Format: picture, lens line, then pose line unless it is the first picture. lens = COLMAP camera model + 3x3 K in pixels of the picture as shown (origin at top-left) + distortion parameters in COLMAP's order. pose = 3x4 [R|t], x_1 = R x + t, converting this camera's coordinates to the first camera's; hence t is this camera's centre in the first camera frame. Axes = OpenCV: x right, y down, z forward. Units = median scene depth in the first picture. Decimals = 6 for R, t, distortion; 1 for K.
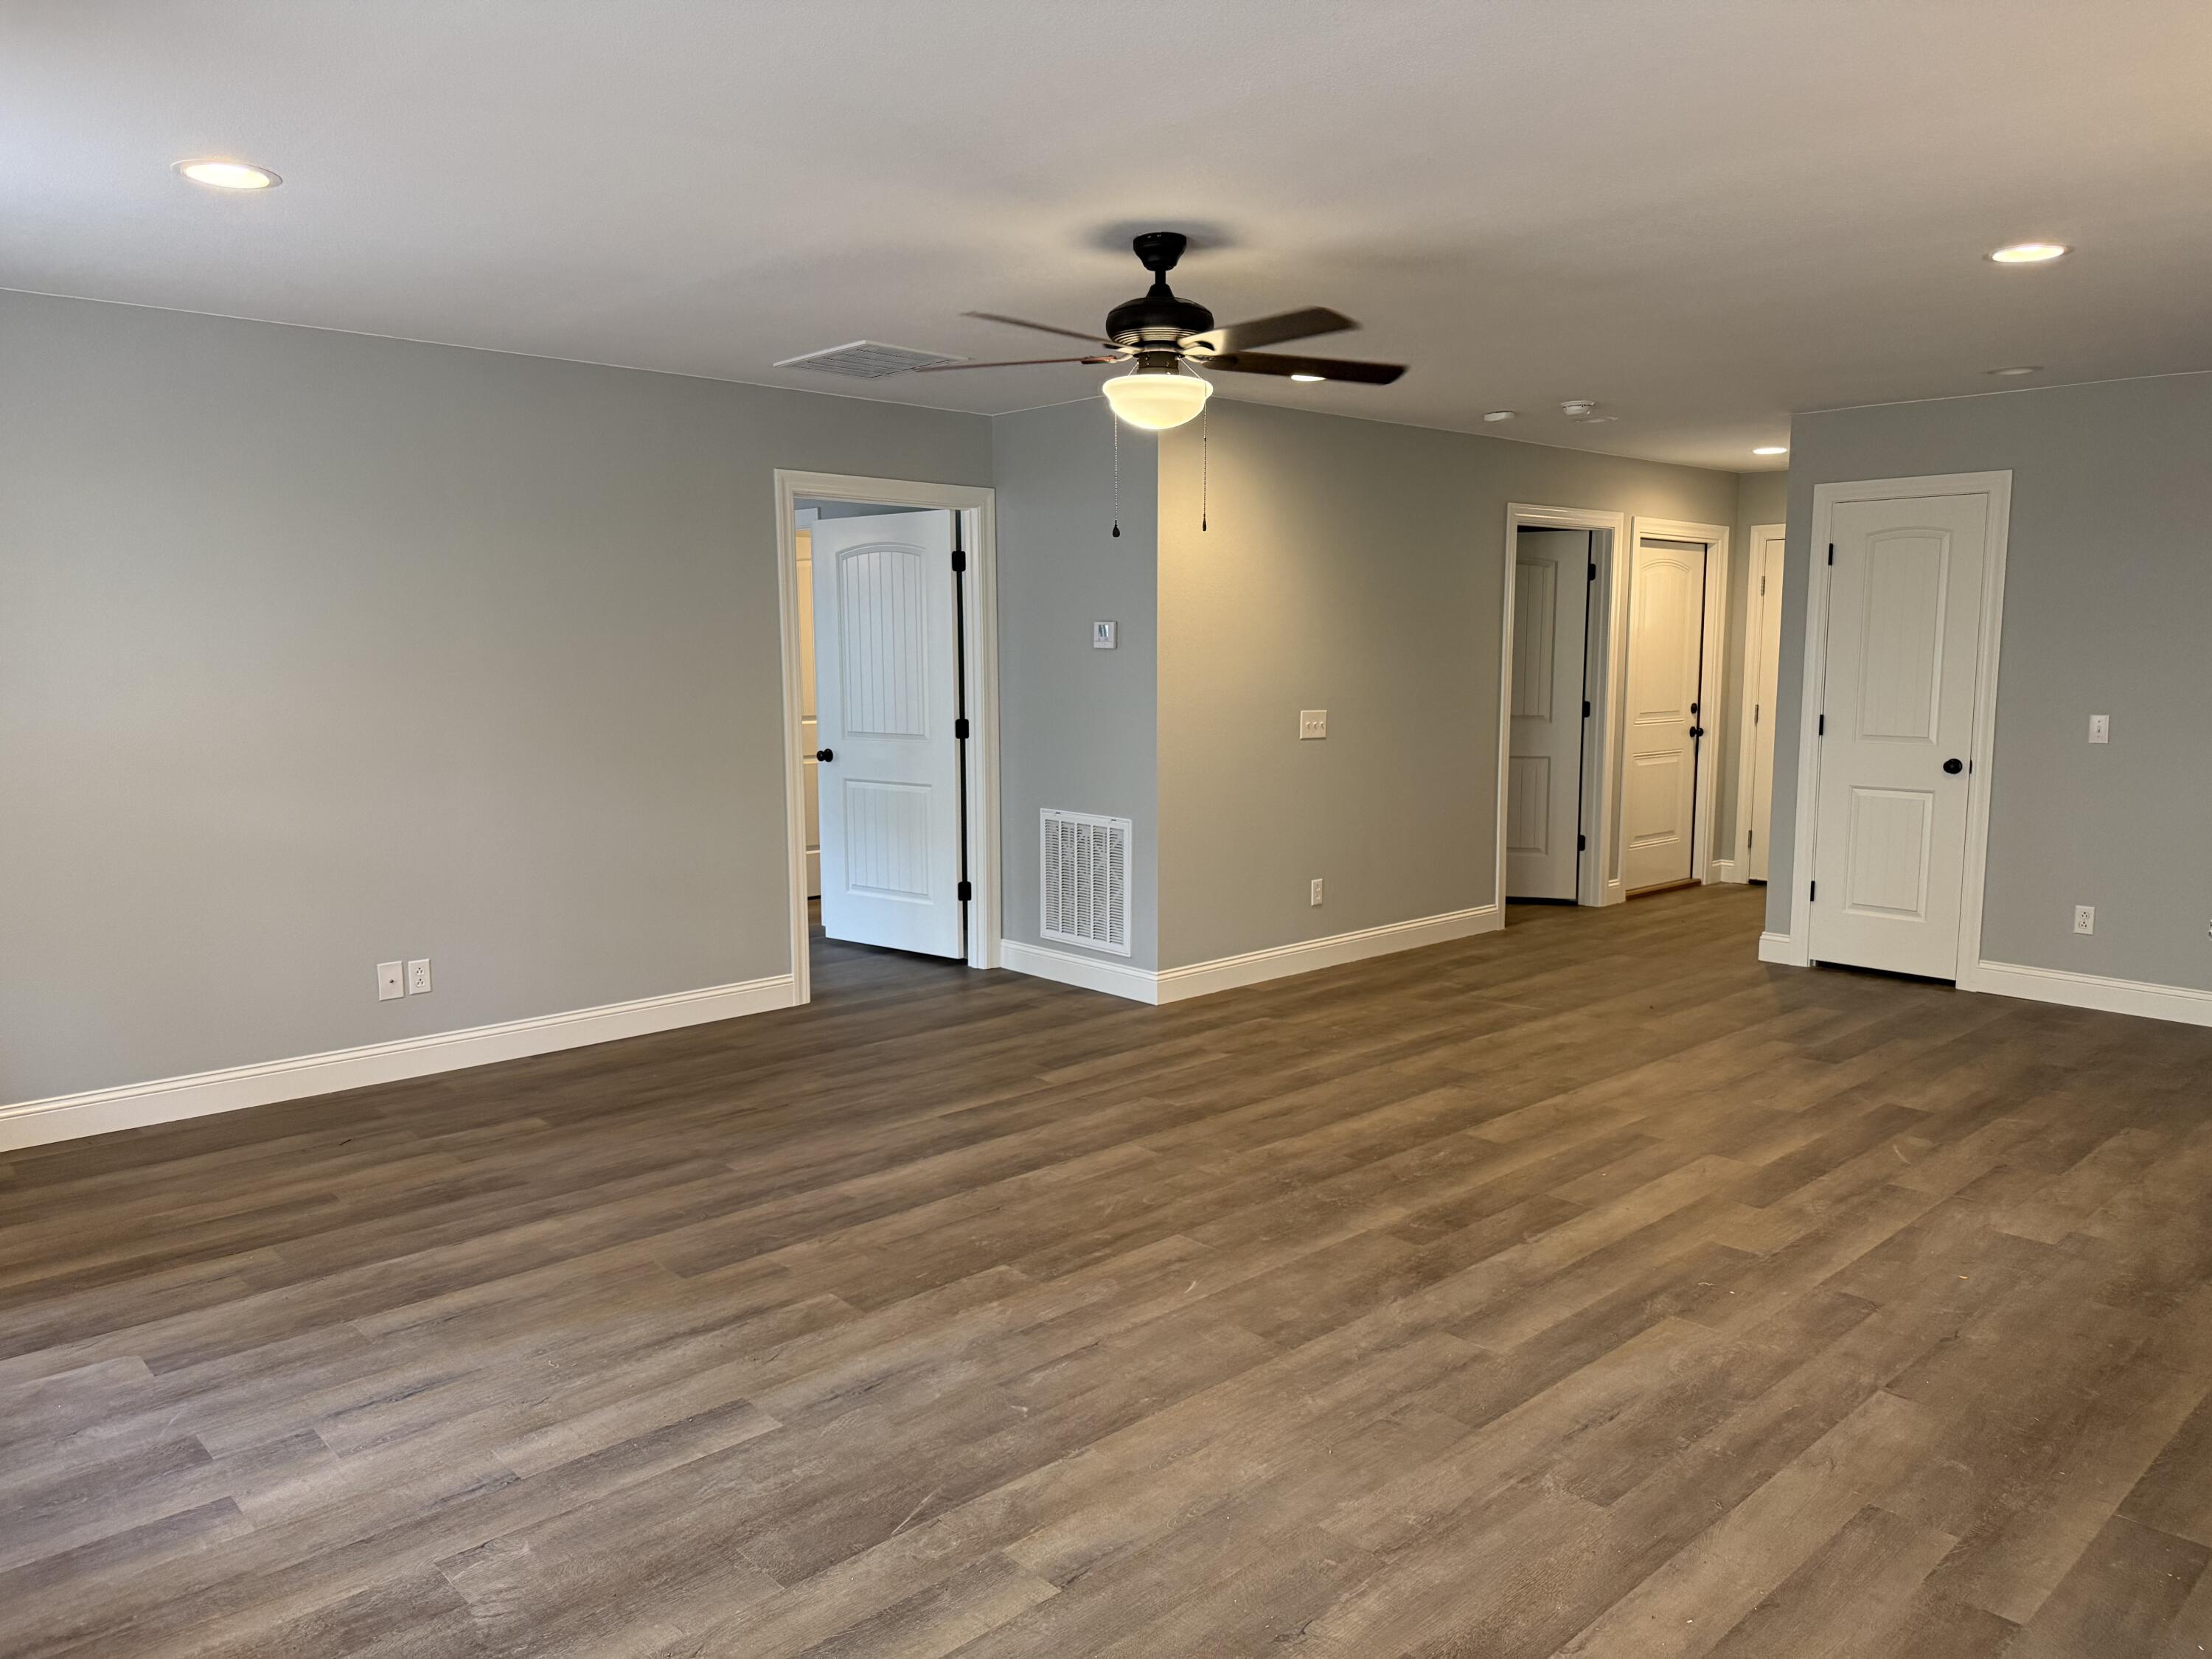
lens RADIAL K [[1557.5, 0, 1097.0], [0, 1557.5, 842.9], [0, 0, 1]] dist [0.027756, -0.039055]
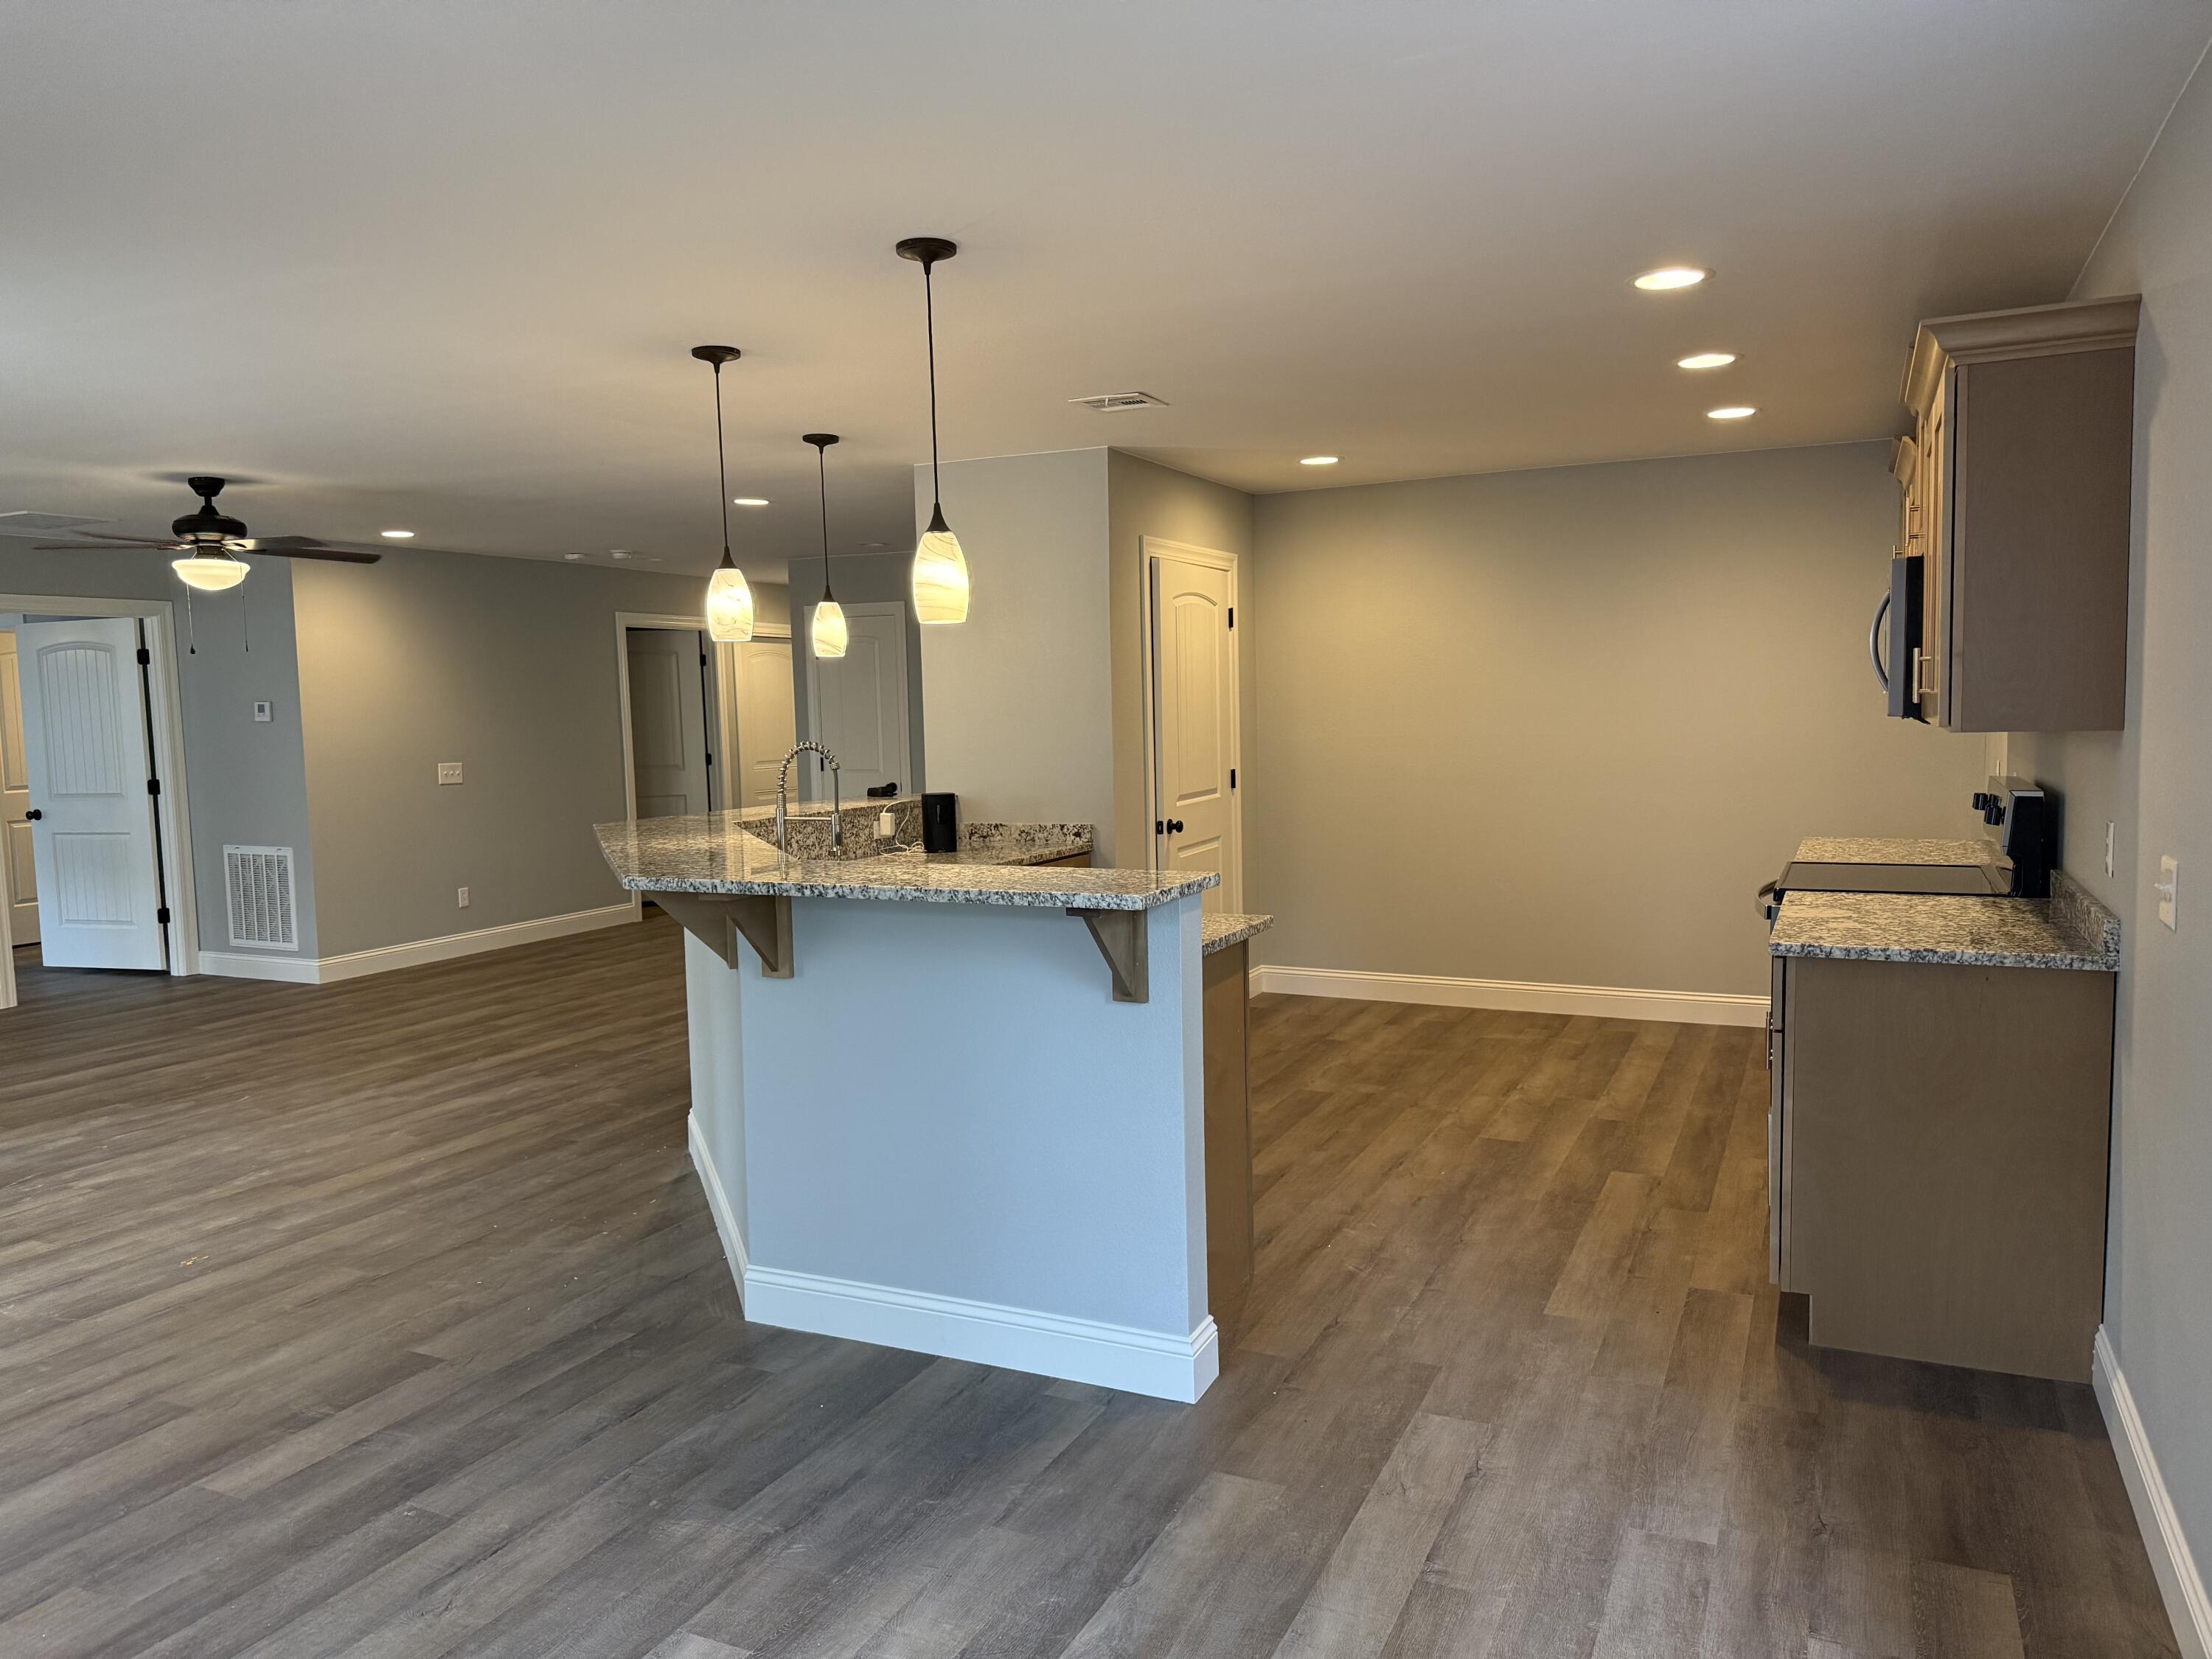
lens RADIAL K [[1542.6, 0, 1093.8], [0, 1542.6, 823.3], [0, 0, 1]] dist [0.045990, -0.068226]
pose [[0.926545, -0.046877, 0.373251, 0.243658], [0.065928, 0.997084, -0.038432, 0.090655], [-0.370361, 0.060217, 0.926934, -0.748891]]
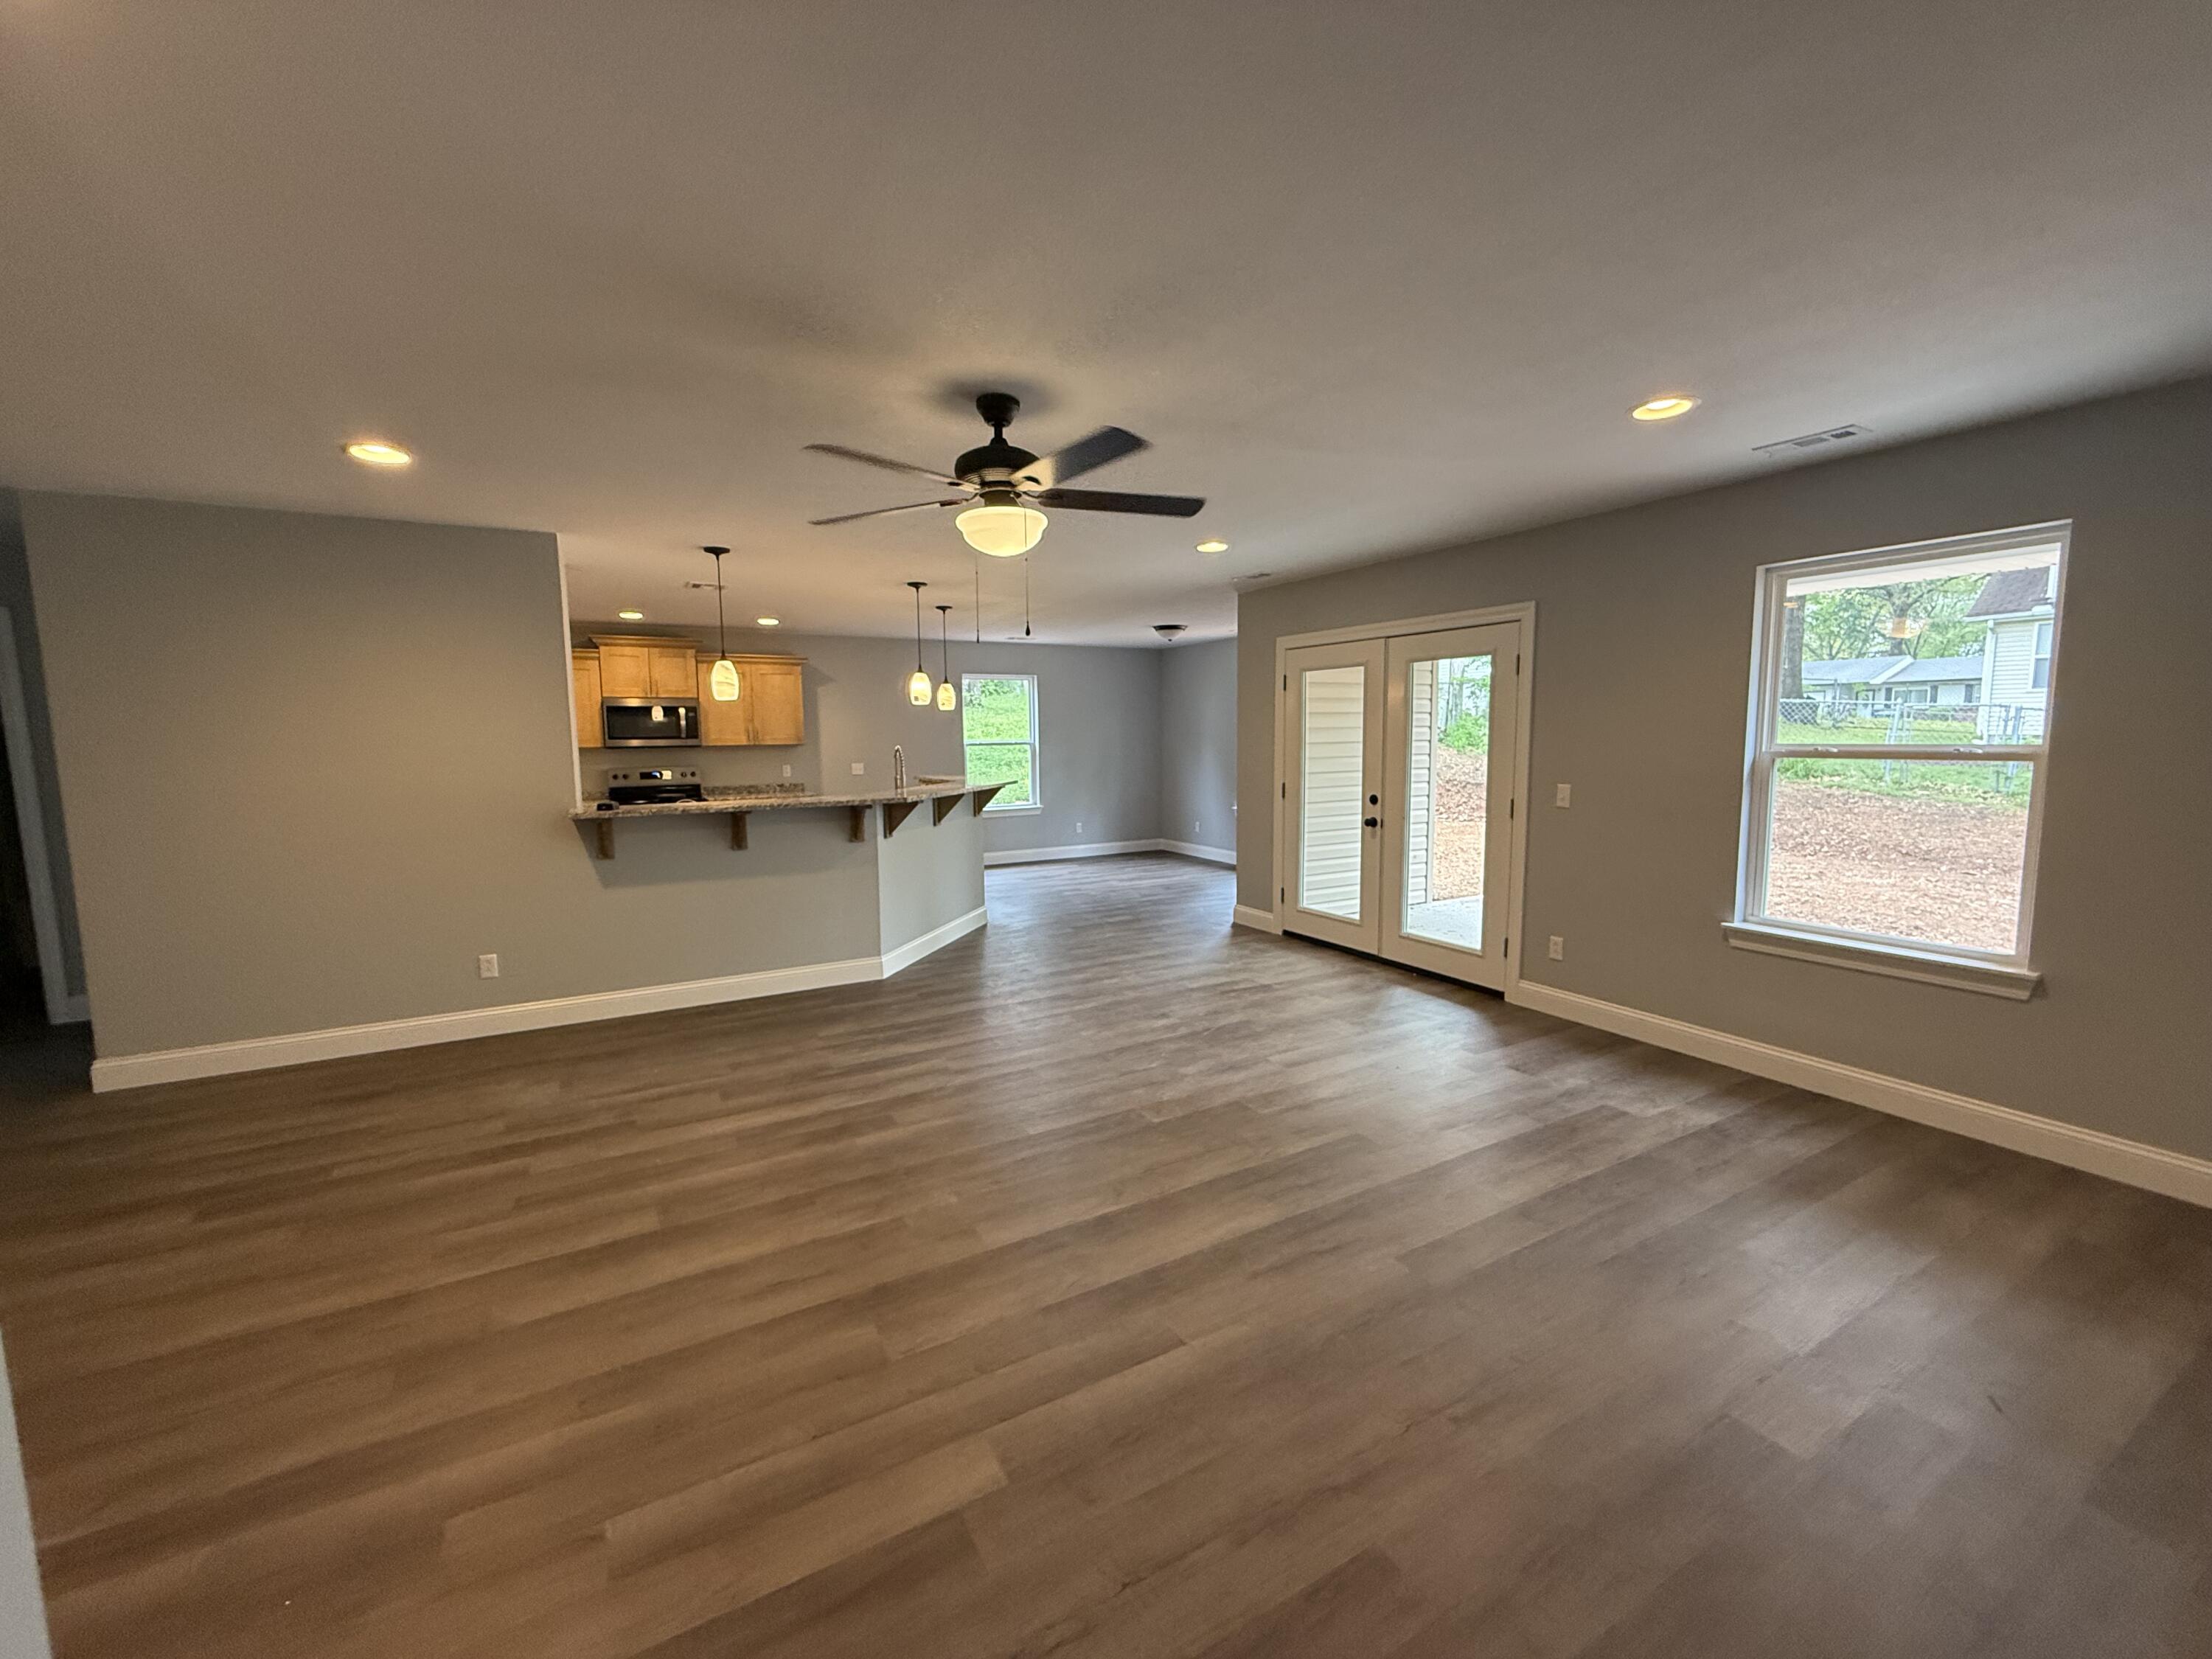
lens RADIAL K [[885.4, 0, 1098.9], [0, 885.4, 826.8], [0, 0, 1]] dist [-0.001541, -0.000076]
pose [[-0.972407, -0.011961, 0.232983, -0.174430], [0.041886, 0.973504, 0.224799, -0.186646], [-0.229498, 0.228355, -0.946142, 1.487636]]
